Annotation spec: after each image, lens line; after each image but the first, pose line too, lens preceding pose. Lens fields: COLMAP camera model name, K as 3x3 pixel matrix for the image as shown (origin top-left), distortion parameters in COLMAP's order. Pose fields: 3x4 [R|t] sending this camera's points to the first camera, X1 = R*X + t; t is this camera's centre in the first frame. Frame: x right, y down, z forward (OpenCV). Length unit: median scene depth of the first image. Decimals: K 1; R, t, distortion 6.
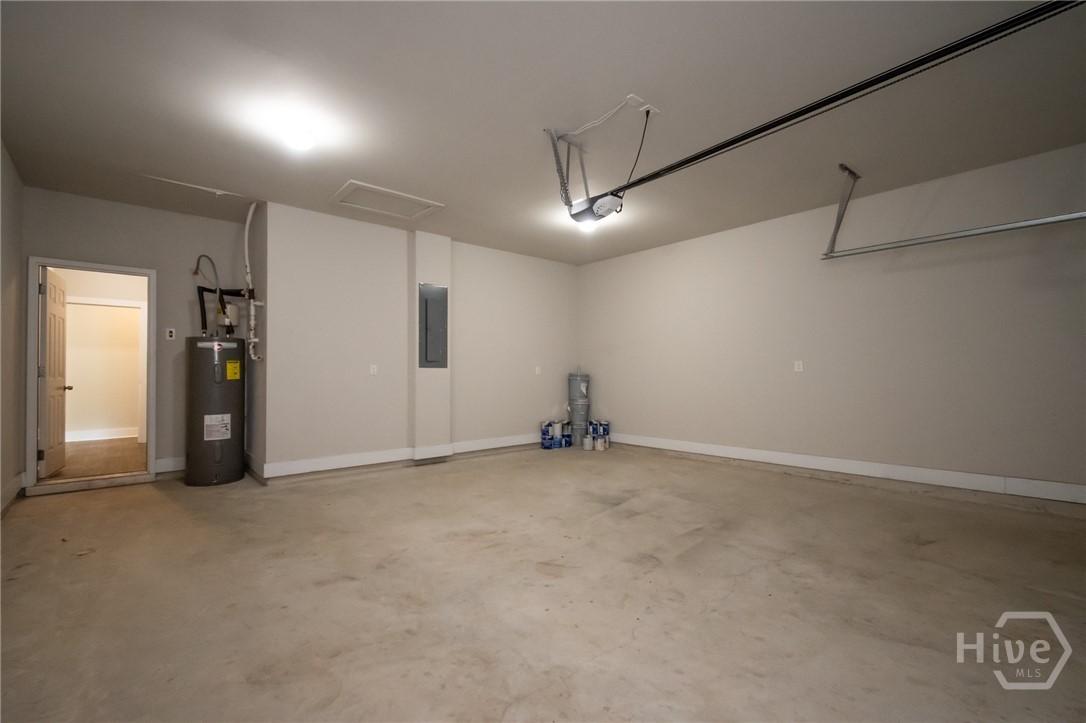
lens RADIAL K [[485.0, 0, 544.7], [0, 485.0, 367.5], [0, 0, 1]] dist [0.009061, -0.003309]
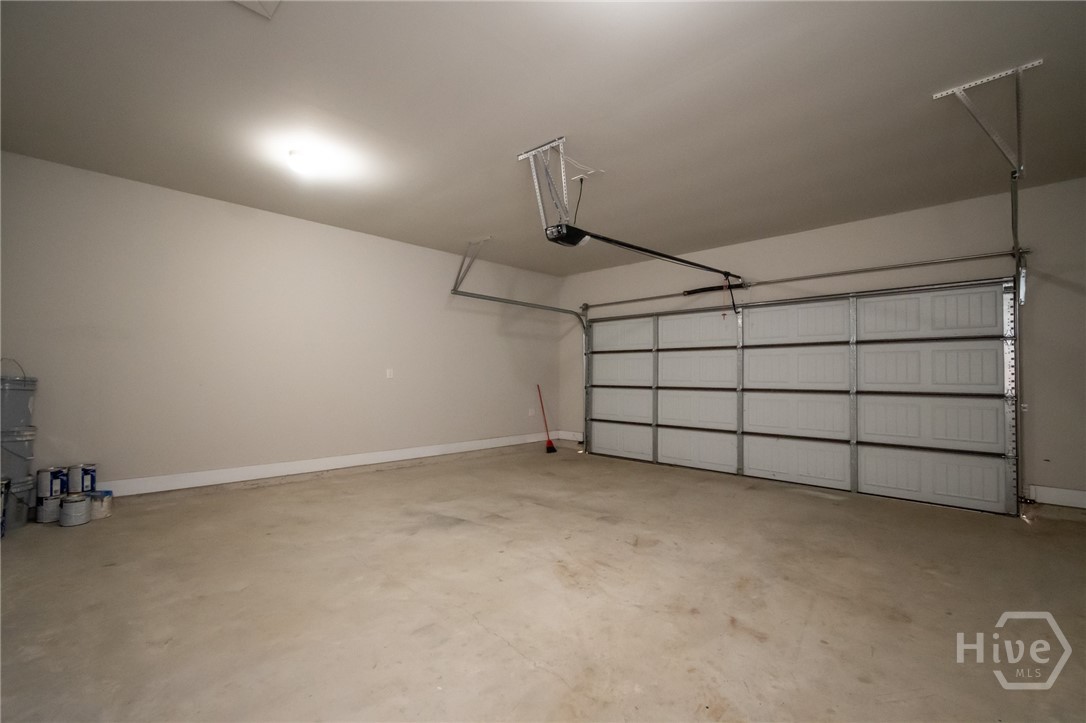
lens RADIAL K [[485.0, 0, 544.4], [0, 485.0, 364.3], [0, 0, 1]] dist [0.009061, -0.003309]
pose [[-0.082927, 0.028590, 0.996145, -0.974750], [-0.020679, 0.999324, -0.030403, 0.005017], [-0.996341, -0.023120, -0.082280, 1.105885]]
